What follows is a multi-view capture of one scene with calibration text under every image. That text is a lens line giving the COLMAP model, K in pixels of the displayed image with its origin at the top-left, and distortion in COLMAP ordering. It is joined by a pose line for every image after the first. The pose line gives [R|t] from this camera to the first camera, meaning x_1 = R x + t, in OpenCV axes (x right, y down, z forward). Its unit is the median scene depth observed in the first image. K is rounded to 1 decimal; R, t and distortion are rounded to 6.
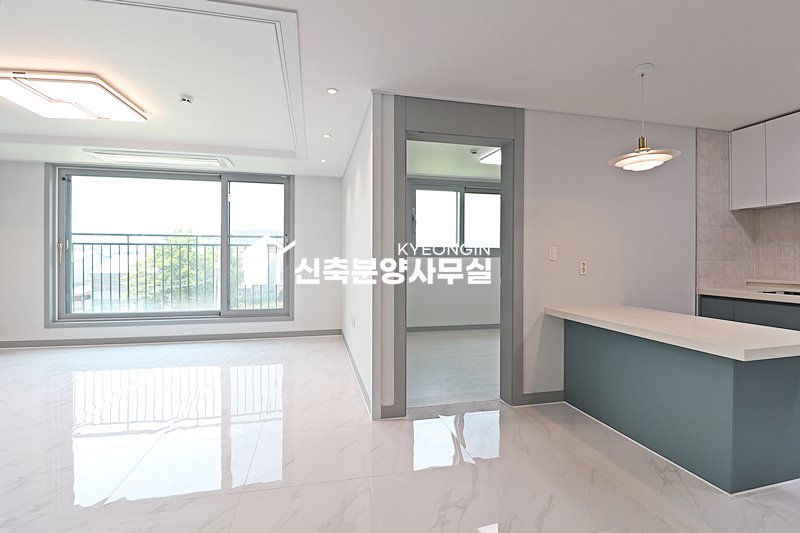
lens RADIAL K [[371.1, 0, 400.4], [0, 371.1, 258.8], [0, 0, 1]] dist [0.001978, -0.015348]
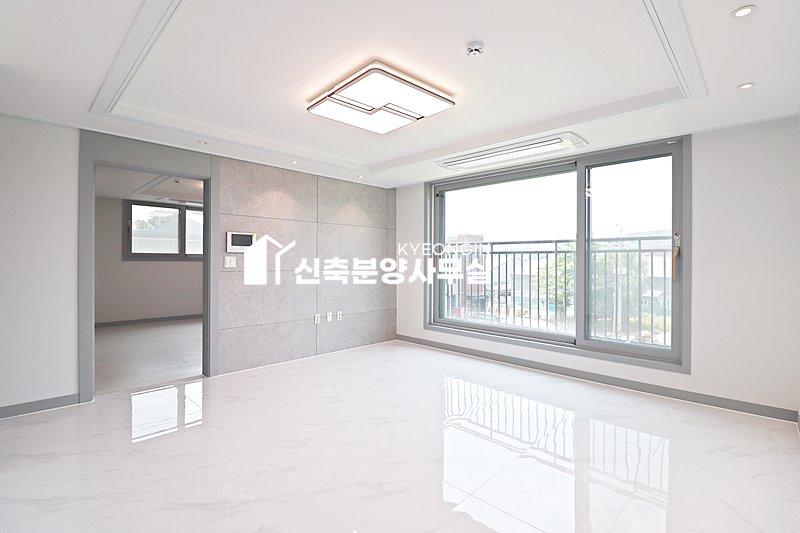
lens RADIAL K [[371.5, 0, 397.1], [0, 371.5, 264.8], [0, 0, 1]] dist [-0.006025, -0.000478]
pose [[0.540103, 0.011396, -0.841522, -0.054382], [-0.007334, 0.999934, 0.008834, -0.024278], [0.841567, 0.001400, 0.540151, 0.429713]]
